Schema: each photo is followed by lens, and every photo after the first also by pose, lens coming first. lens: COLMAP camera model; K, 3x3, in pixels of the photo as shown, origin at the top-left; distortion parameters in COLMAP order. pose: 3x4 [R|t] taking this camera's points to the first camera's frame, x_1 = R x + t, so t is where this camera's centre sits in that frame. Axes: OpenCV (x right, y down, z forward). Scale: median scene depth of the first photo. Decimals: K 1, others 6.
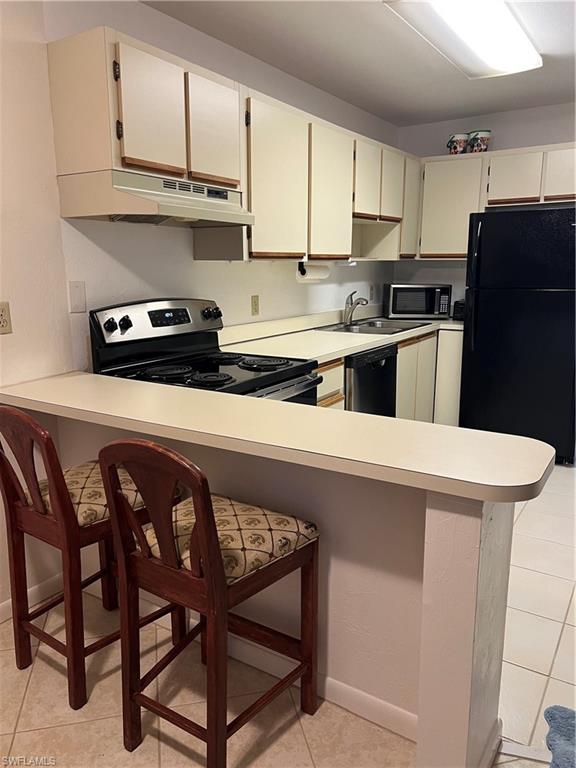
lens RADIAL K [[577.7, 0, 288.0], [0, 577.7, 384.0], [0, 0, 1]] dist [0.013327, 0.000649]
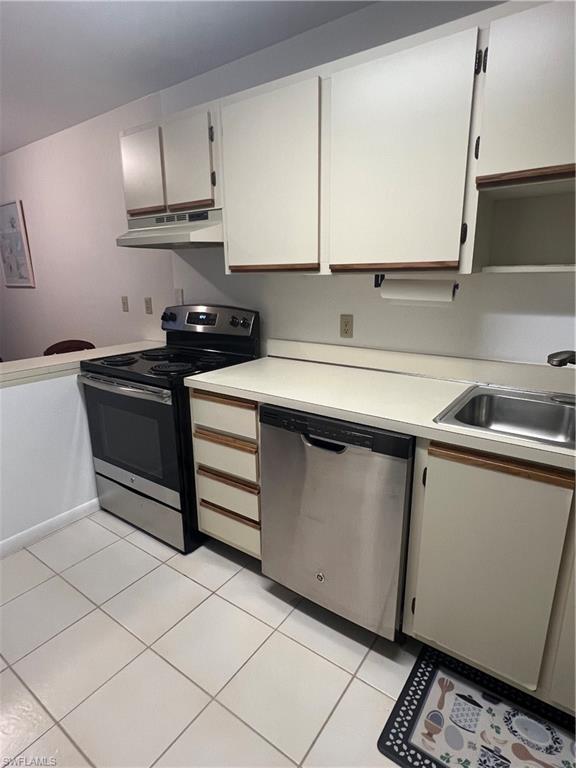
lens RADIAL K [[418.4, 0, 288.0], [0, 418.4, 384.0], [0, 0, 1]] dist [0.000697, 0.000156]
pose [[-0.057937, 0.254444, -0.965351, 0.545061], [-0.195689, 0.945321, 0.260909, -0.192658], [0.978953, 0.204024, -0.004977, 0.902122]]
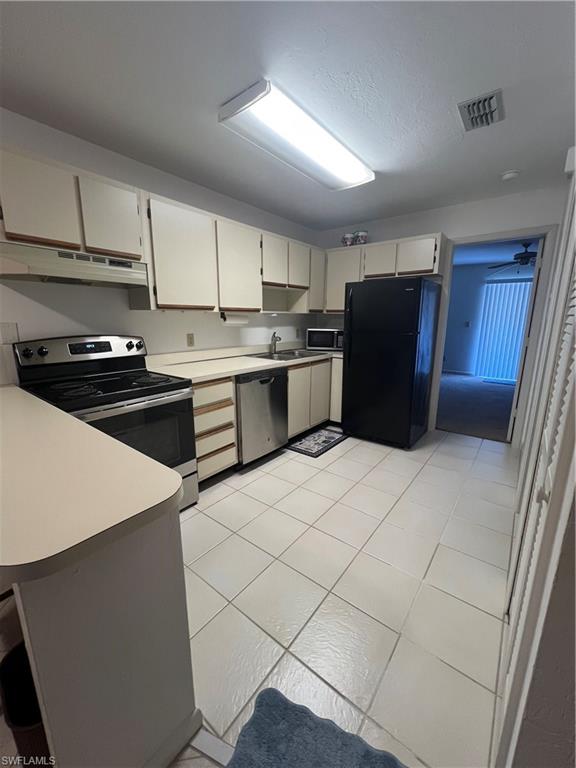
lens RADIAL K [[304.9, 0, 287.2], [0, 304.9, 379.7], [0, 0, 1]] dist [0.000103, 0.000141]
pose [[0.994880, 0.030054, -0.096495, 0.274048], [-0.030437, 0.999534, -0.002502, -0.034376], [0.096375, 0.005427, 0.995330, 0.200640]]
